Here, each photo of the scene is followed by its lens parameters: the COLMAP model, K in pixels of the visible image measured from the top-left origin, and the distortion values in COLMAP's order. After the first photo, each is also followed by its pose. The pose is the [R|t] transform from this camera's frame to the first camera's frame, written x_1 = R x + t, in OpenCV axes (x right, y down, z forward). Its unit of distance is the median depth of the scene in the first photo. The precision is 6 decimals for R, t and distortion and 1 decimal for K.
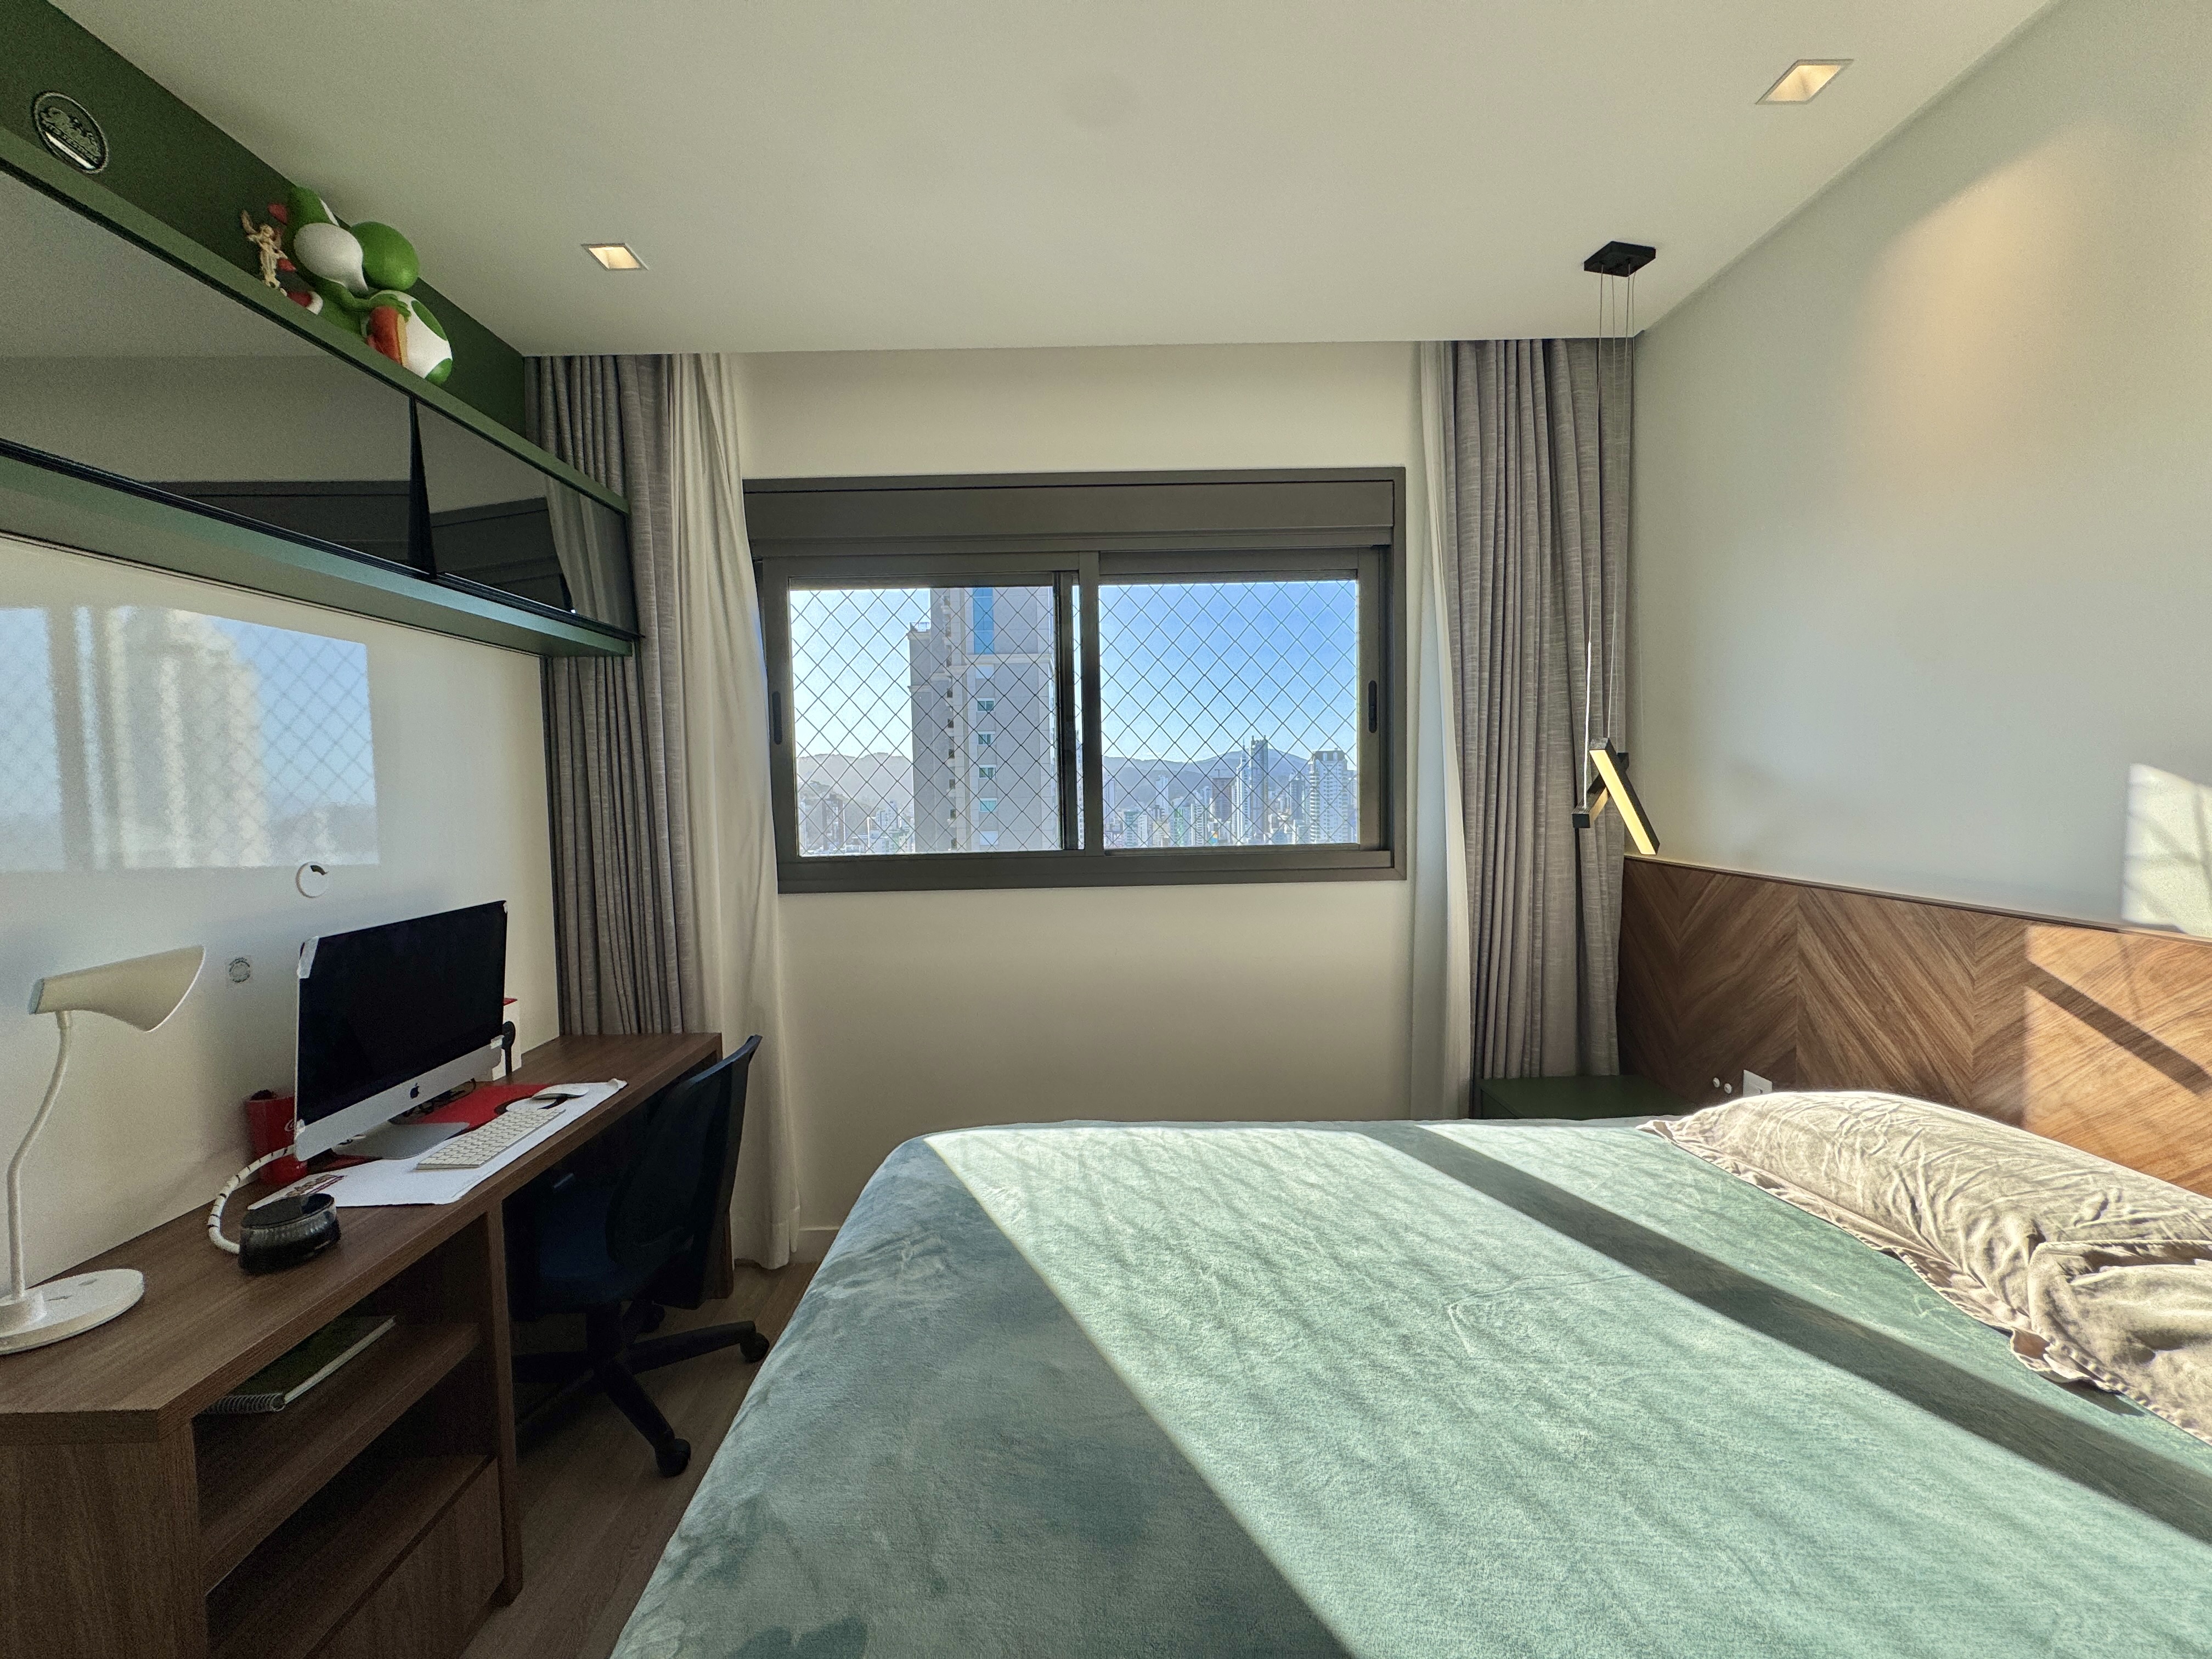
lens RADIAL K [[876.4, 0, 1110.5], [0, 876.4, 827.0], [0, 0, 1]] dist [-0.002734, 0.000571]
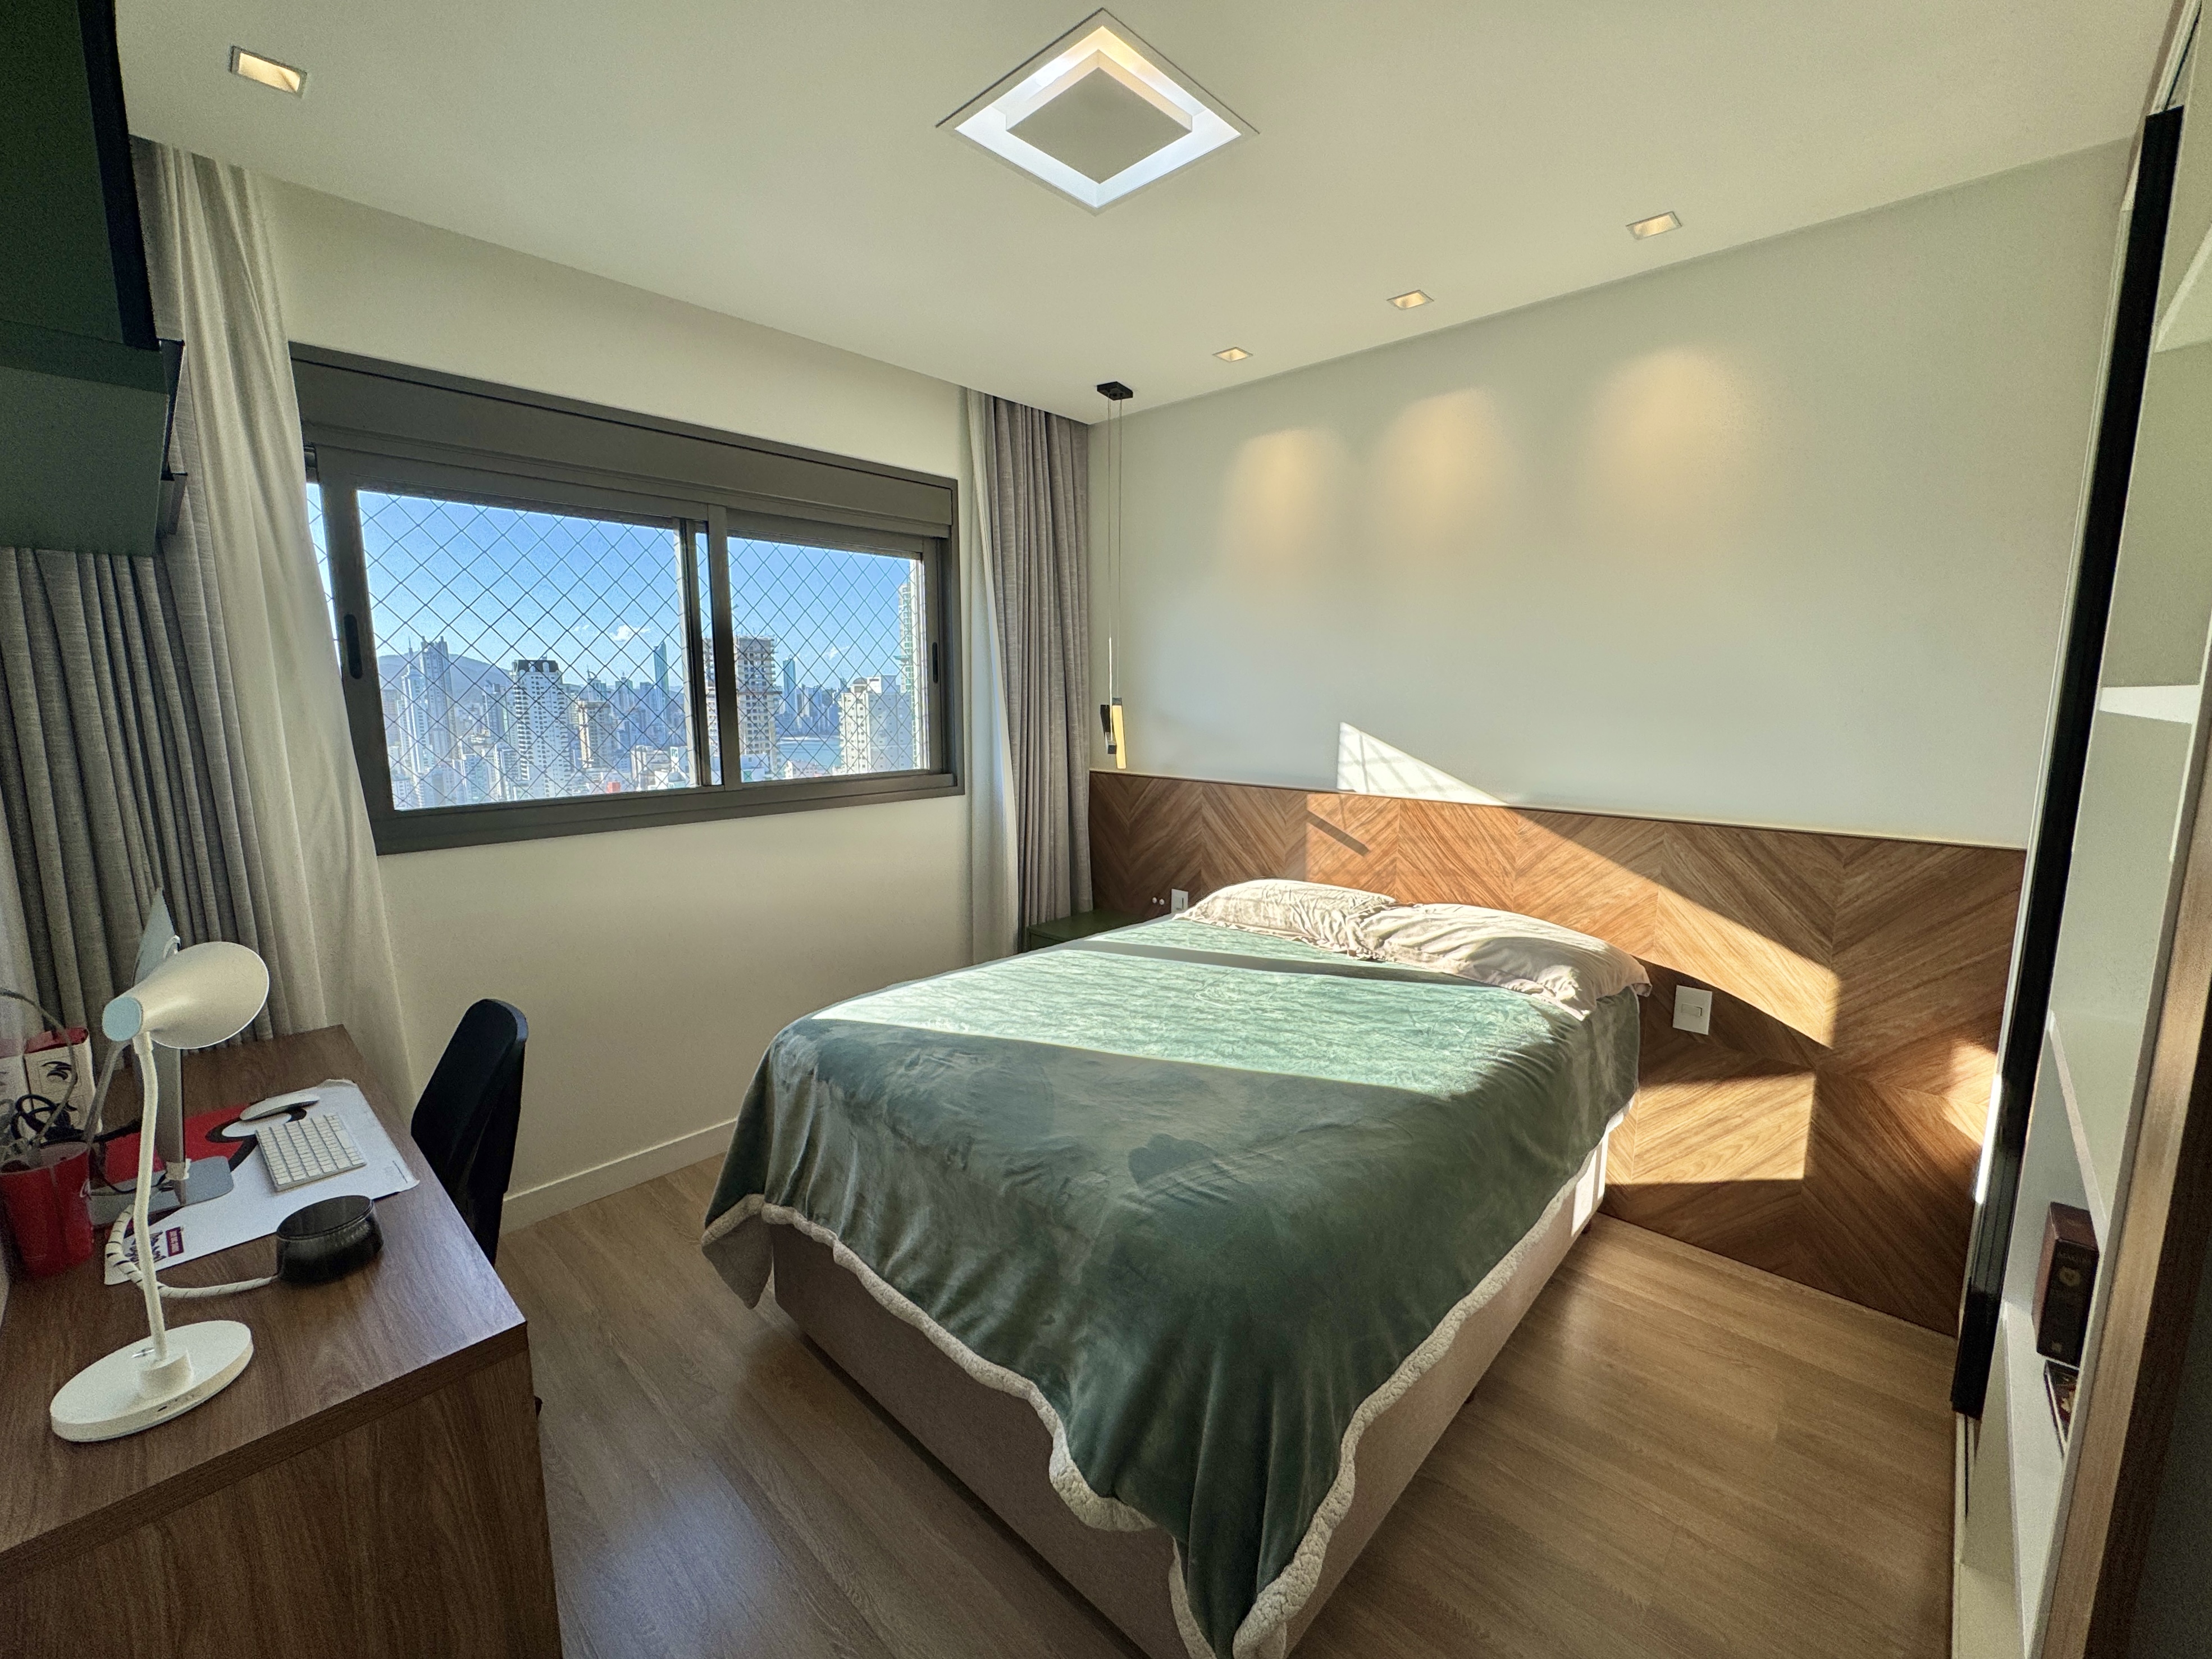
lens RADIAL K [[876.4, 0, 1110.5], [0, 876.4, 827.0], [0, 0, 1]] dist [-0.002734, 0.000571]
pose [[0.695021, -0.087656, 0.713626, -0.742760], [0.022575, 0.994712, 0.100197, -0.032005], [-0.718635, -0.053529, 0.693325, -0.155381]]
